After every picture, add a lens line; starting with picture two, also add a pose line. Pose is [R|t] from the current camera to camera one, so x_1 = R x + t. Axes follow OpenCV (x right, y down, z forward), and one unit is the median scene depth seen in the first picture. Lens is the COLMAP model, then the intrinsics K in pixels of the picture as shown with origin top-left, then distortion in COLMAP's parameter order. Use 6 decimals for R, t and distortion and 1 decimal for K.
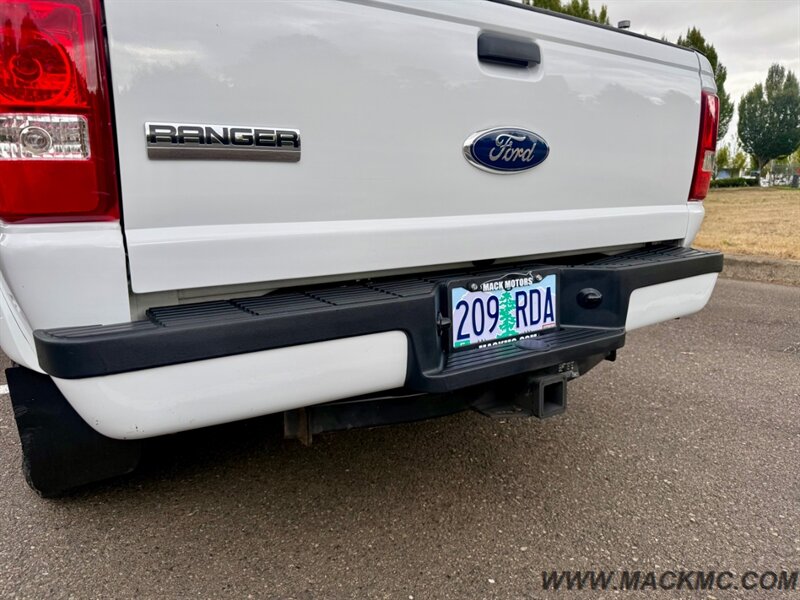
lens RADIAL K [[571.9, 0, 400.0], [0, 571.9, 300.0], [0, 0, 1]] dist [0.045058, -0.059404]
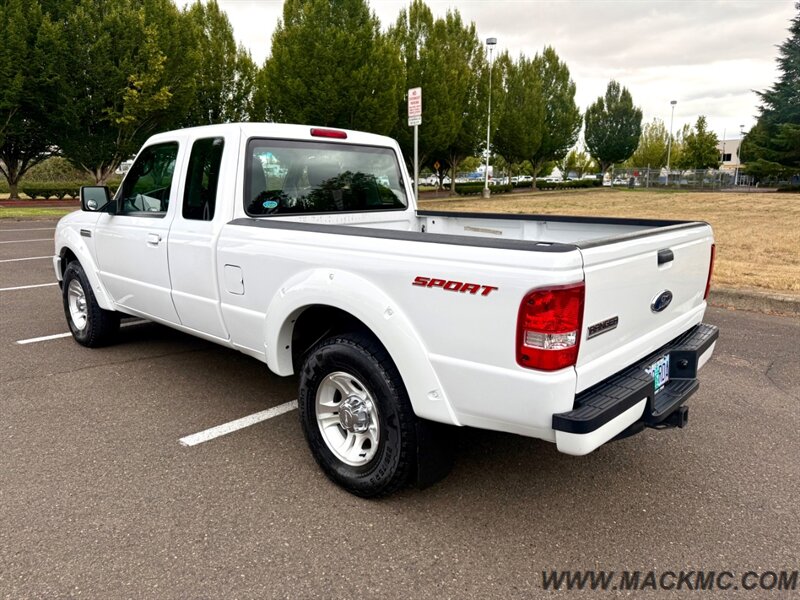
lens RADIAL K [[565.3, 0, 400.0], [0, 565.3, 300.0], [0, 0, 1]] dist [0.045559, -0.057846]
pose [[0.975135, -0.039046, 0.218146, -0.028080], [0.036006, 0.999191, 0.017897, -0.007960], [-0.218668, -0.009597, 0.975752, -0.019048]]
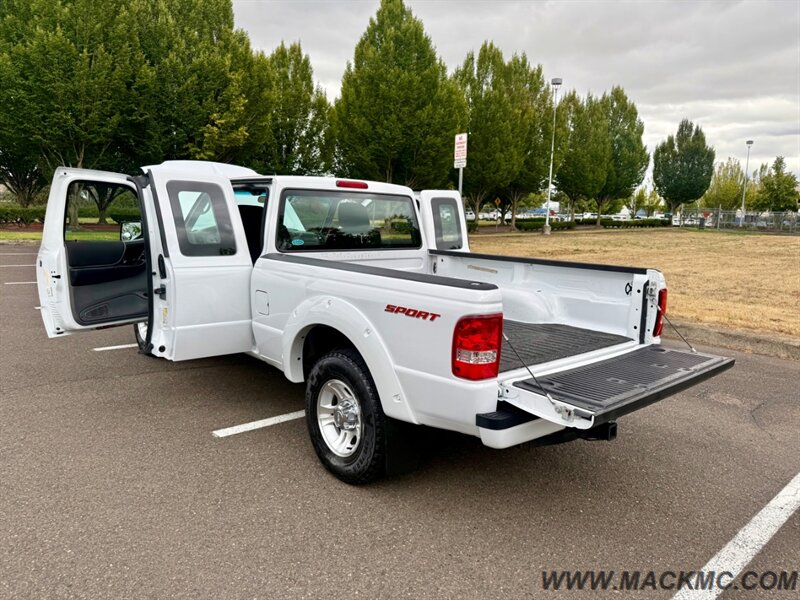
lens RADIAL K [[568.0, 0, 406.4], [0, 568.0, 297.4], [0, 0, 1]] dist [0.047135, -0.057138]
pose [[0.992444, 0.013826, 0.121916, -0.022260], [-0.008473, 0.998982, -0.044316, -0.007167], [-0.122404, 0.042948, 0.991551, -0.033214]]
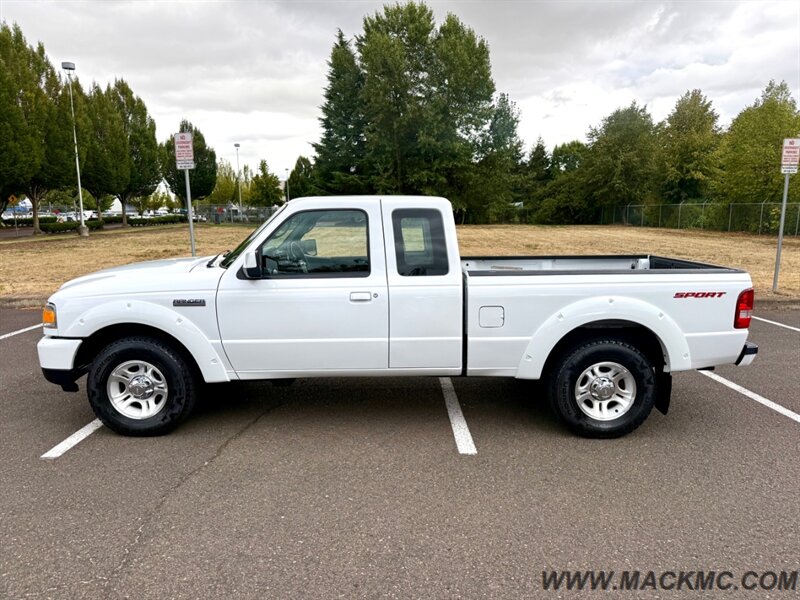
lens RADIAL K [[565.3, 0, 400.0], [0, 565.3, 300.0], [0, 0, 1]] dist [0.045559, -0.057846]
pose [[0.560991, -0.120443, 0.819014, -0.106520], [0.158266, 0.986714, 0.036698, -0.017238], [-0.812552, 0.109035, 0.572599, 0.009090]]
